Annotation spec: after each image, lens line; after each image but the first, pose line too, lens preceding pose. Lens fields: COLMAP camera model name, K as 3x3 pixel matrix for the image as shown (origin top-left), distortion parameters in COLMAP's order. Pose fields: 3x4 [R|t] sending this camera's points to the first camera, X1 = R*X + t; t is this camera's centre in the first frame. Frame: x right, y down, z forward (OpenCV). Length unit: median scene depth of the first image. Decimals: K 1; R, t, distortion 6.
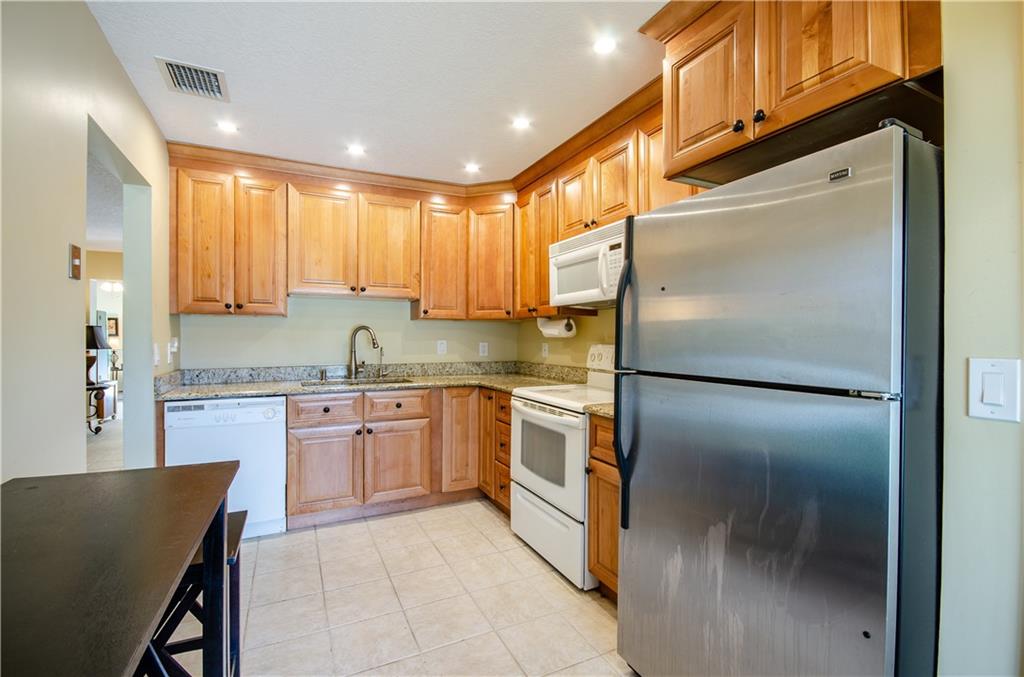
lens RADIAL K [[455.5, 0, 510.8], [0, 455.5, 338.7], [0, 0, 1]] dist [0.007571, -0.011285]
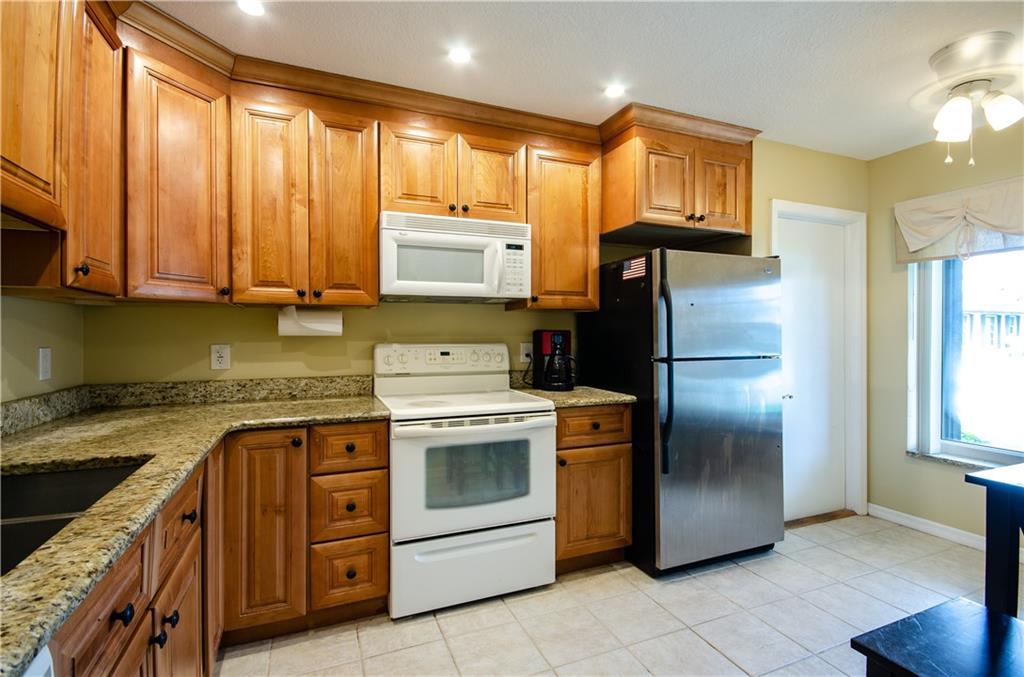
lens RADIAL K [[455.5, 0, 508.5], [0, 455.5, 335.9], [0, 0, 1]] dist [0.007571, -0.011285]
pose [[0.084455, -0.006297, 0.996407, -0.728919], [0.002969, 0.999977, 0.006068, -0.007609], [-0.996423, 0.002446, 0.084471, 0.851846]]
